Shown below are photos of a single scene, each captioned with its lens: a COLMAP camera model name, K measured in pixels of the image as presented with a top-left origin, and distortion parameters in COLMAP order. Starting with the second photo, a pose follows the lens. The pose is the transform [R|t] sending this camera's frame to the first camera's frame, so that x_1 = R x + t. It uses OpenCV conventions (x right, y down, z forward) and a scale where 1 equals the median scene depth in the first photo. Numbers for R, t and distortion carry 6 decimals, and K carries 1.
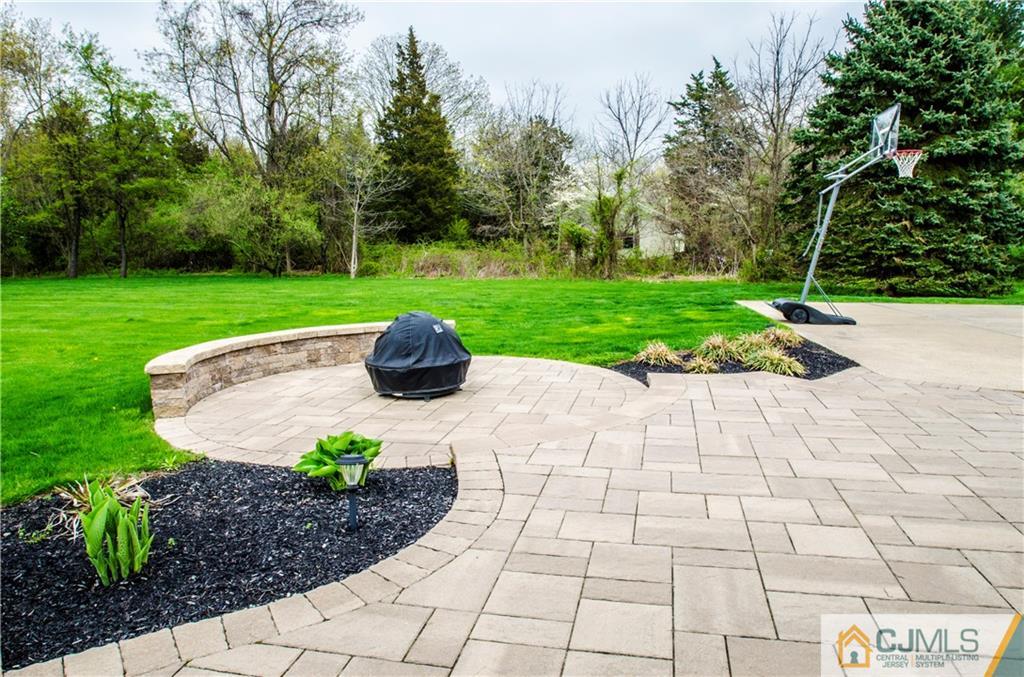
lens RADIAL K [[721.9, 0, 512.0], [0, 721.9, 338.5], [0, 0, 1]] dist [-0.006139, -0.003675]
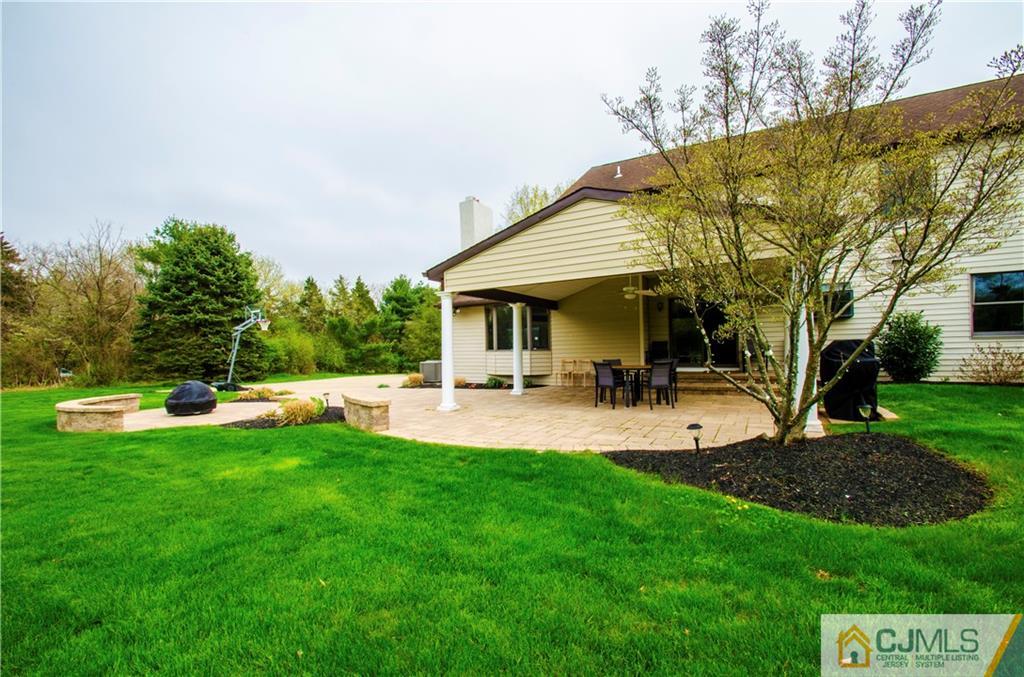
lens RADIAL K [[451.4, 0, 512.0], [0, 451.4, 338.5], [0, 0, 1]] dist [-0.001992, -0.000366]
pose [[0.302958, 0.031333, 0.952489, -0.437703], [0.146168, 0.986106, -0.078931, 0.034665], [-0.941728, 0.163136, 0.294169, -0.169024]]
